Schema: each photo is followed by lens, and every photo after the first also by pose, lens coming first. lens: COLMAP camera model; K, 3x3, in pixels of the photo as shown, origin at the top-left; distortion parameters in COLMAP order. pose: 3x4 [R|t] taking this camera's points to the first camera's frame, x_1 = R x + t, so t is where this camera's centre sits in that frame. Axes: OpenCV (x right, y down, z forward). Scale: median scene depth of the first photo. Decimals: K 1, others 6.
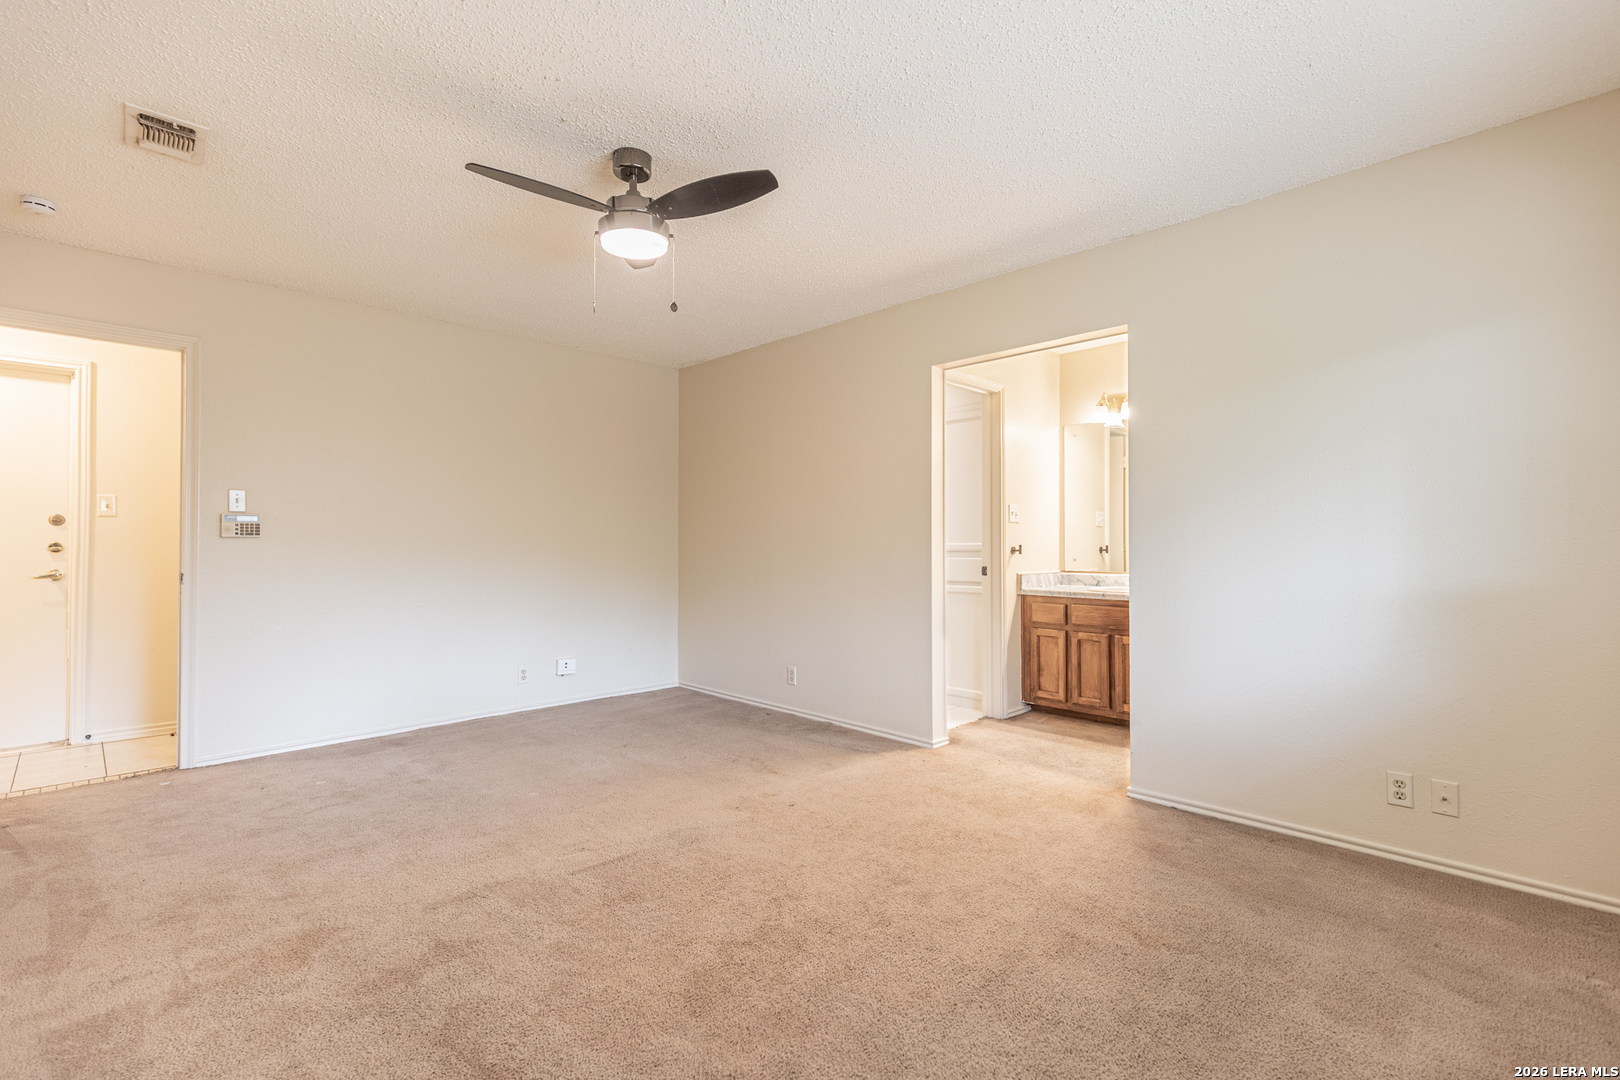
lens RADIAL K [[725.5, 0, 808.3], [0, 725.5, 540.1], [0, 0, 1]] dist [0.005570, -0.001387]
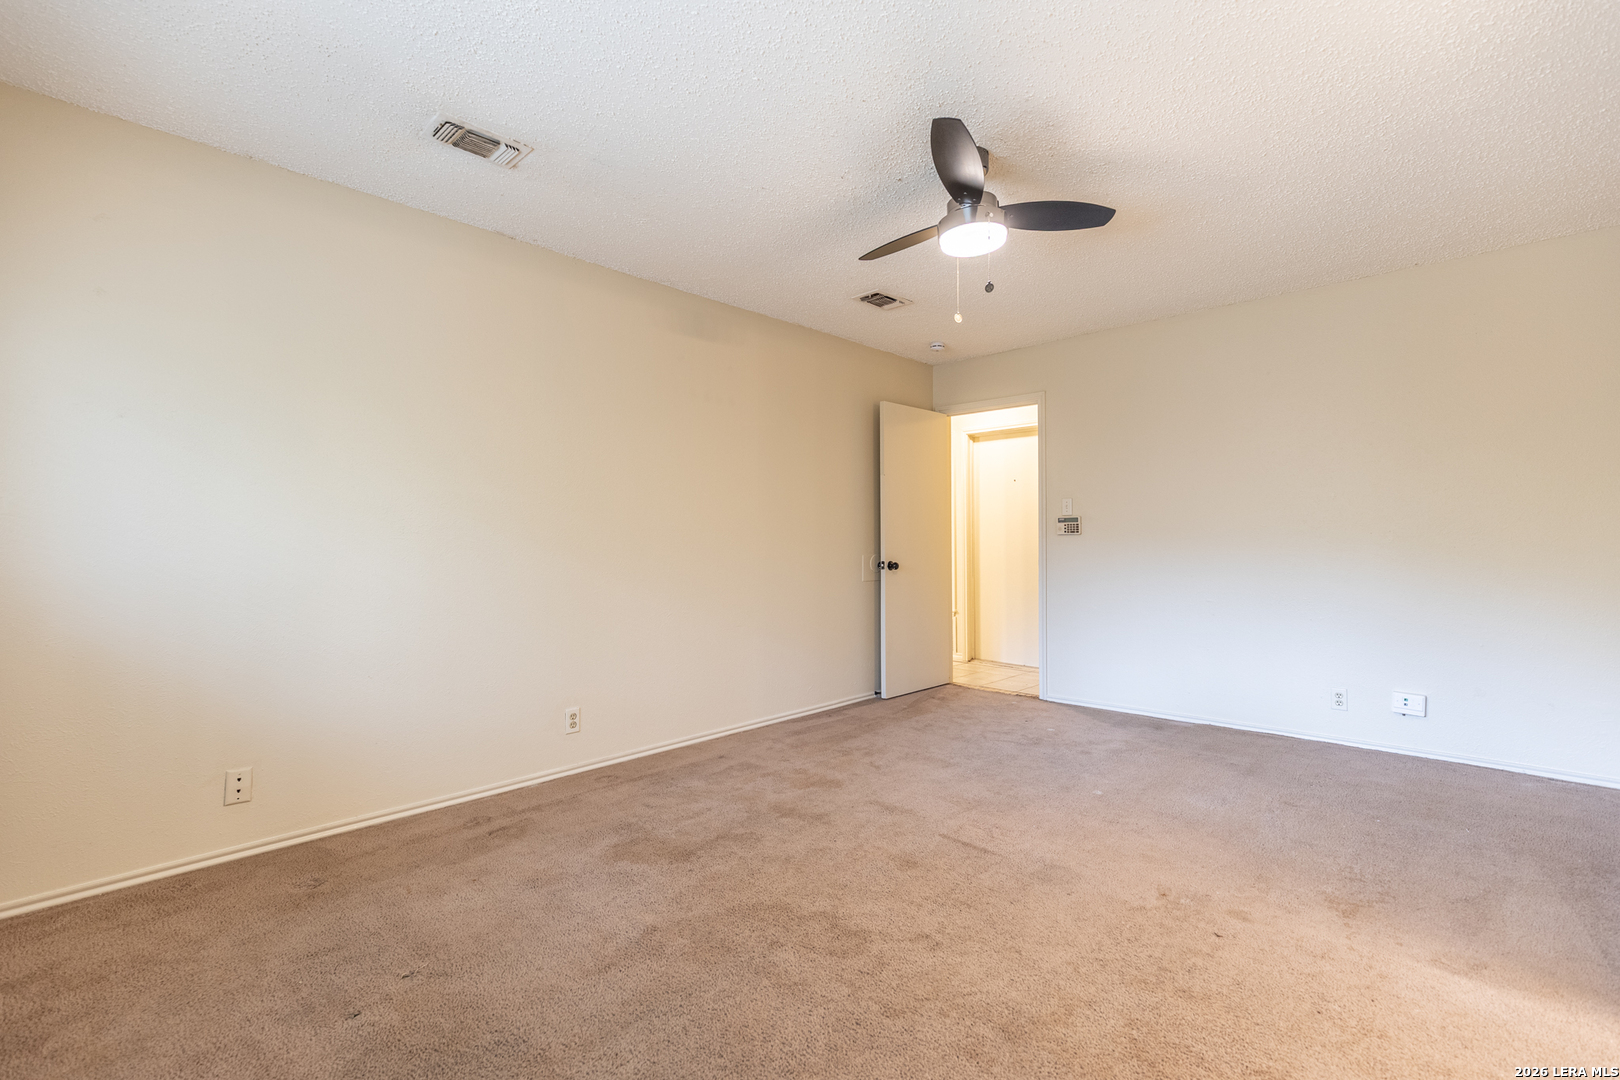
lens RADIAL K [[725.5, 0, 810.1], [0, 725.5, 540.8], [0, 0, 1]] dist [0.005570, -0.001387]
pose [[0.029545, -0.000873, -0.999563, 0.418485], [0.009025, 0.999959, -0.000606, 0.006829], [0.999523, -0.009003, 0.029551, 0.420544]]
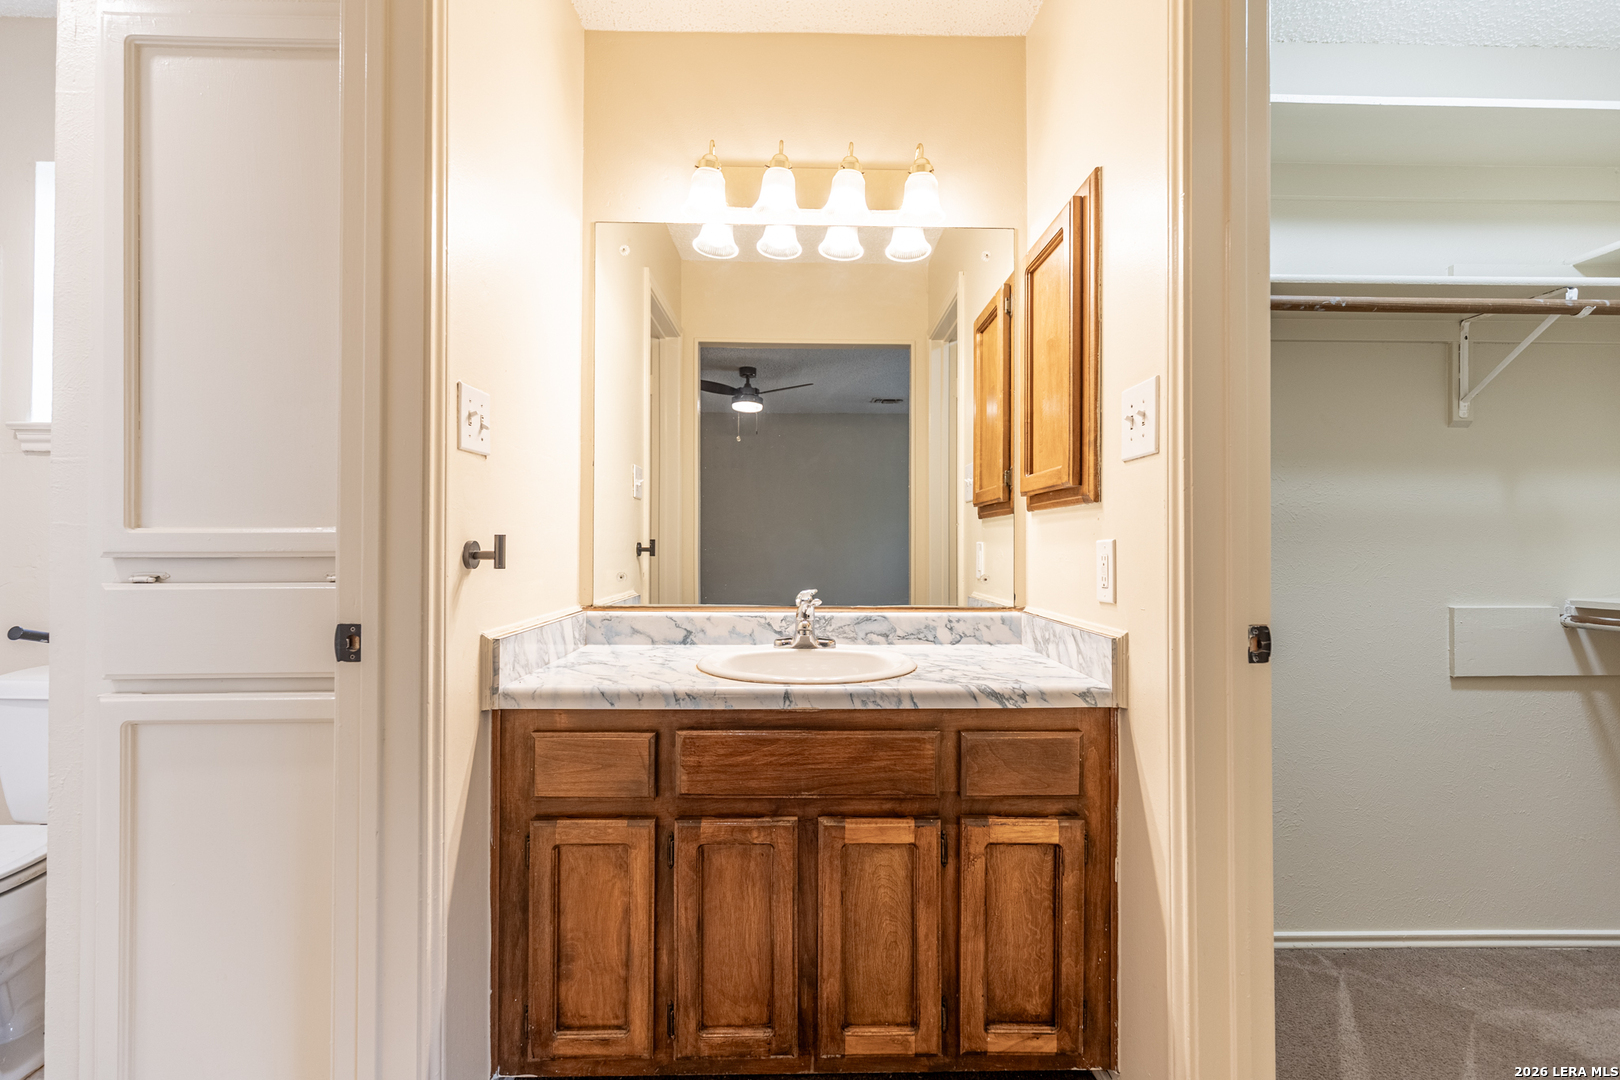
lens RADIAL K [[725.5, 0, 810.2], [0, 725.5, 537.3], [0, 0, 1]] dist [0.005570, -0.001387]
pose [[0.689631, 0.006041, 0.724136, 0.179519], [-0.008750, 0.999962, -0.000009, 0.006381], [-0.724108, -0.006330, 0.689657, 0.747857]]
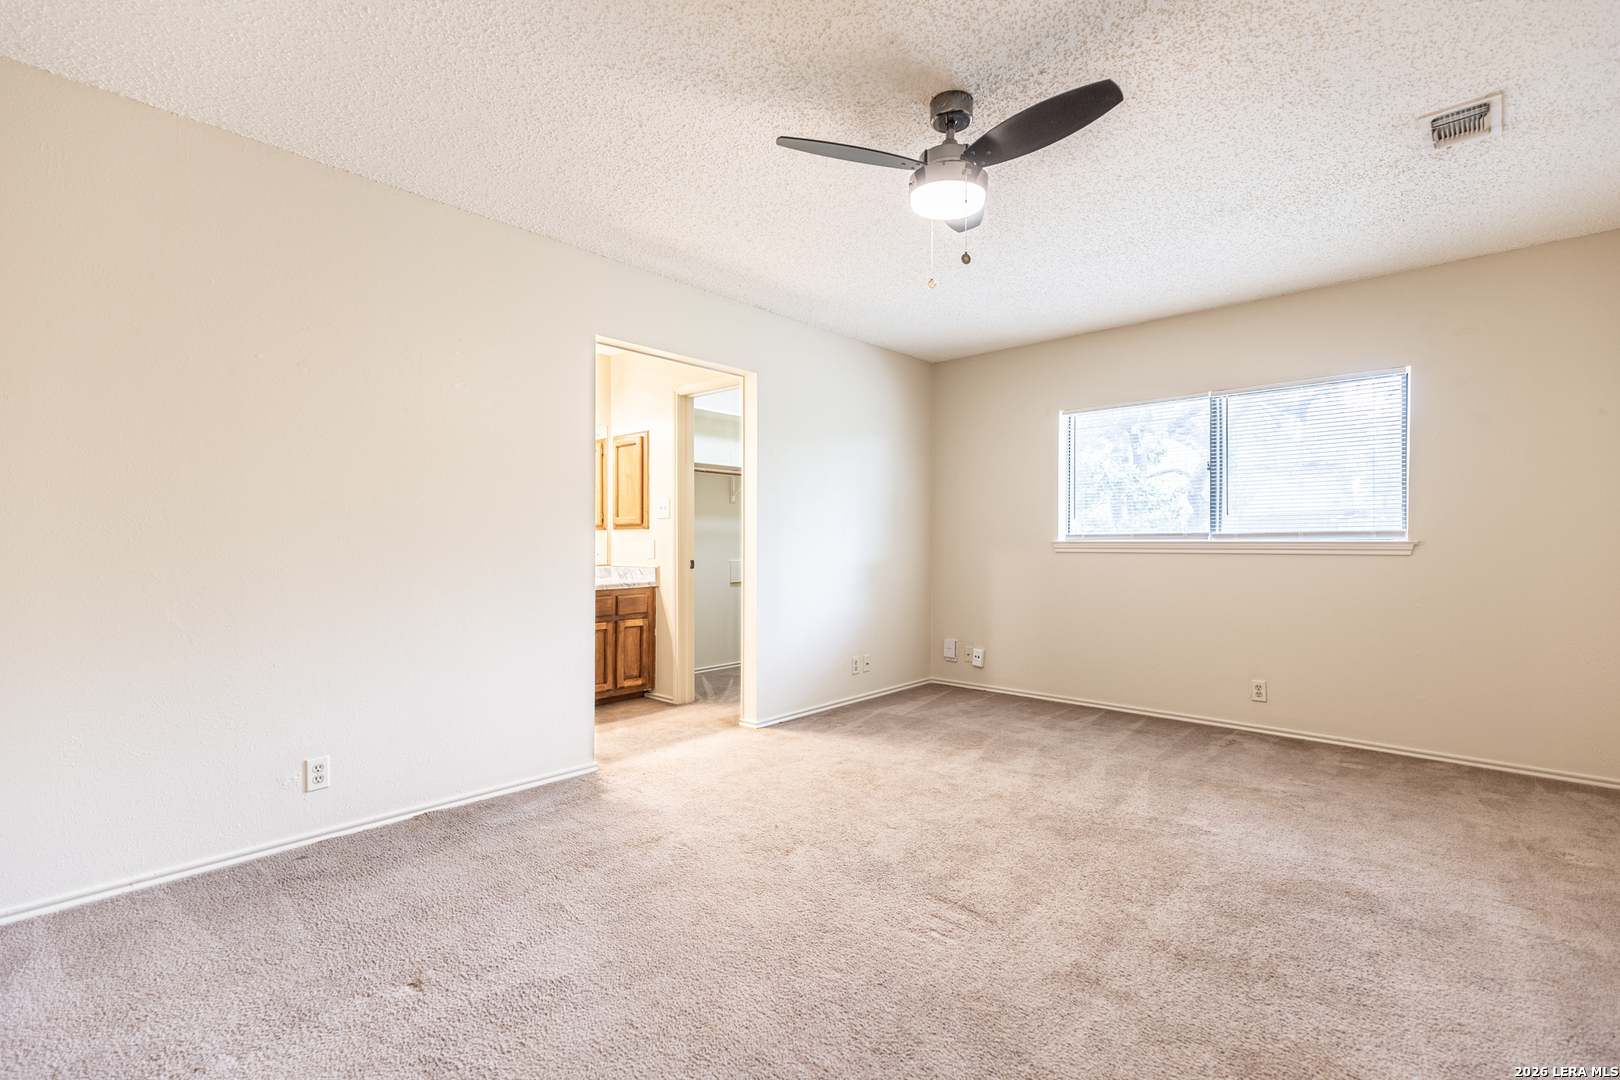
lens RADIAL K [[725.5, 0, 817.9], [0, 725.5, 542.8], [0, 0, 1]] dist [0.005570, -0.001387]
pose [[-0.054210, -0.001820, 0.998528, -0.627625], [-0.006536, 0.999978, 0.001468, 0.007109], [-0.998508, -0.006447, -0.054221, 0.678951]]
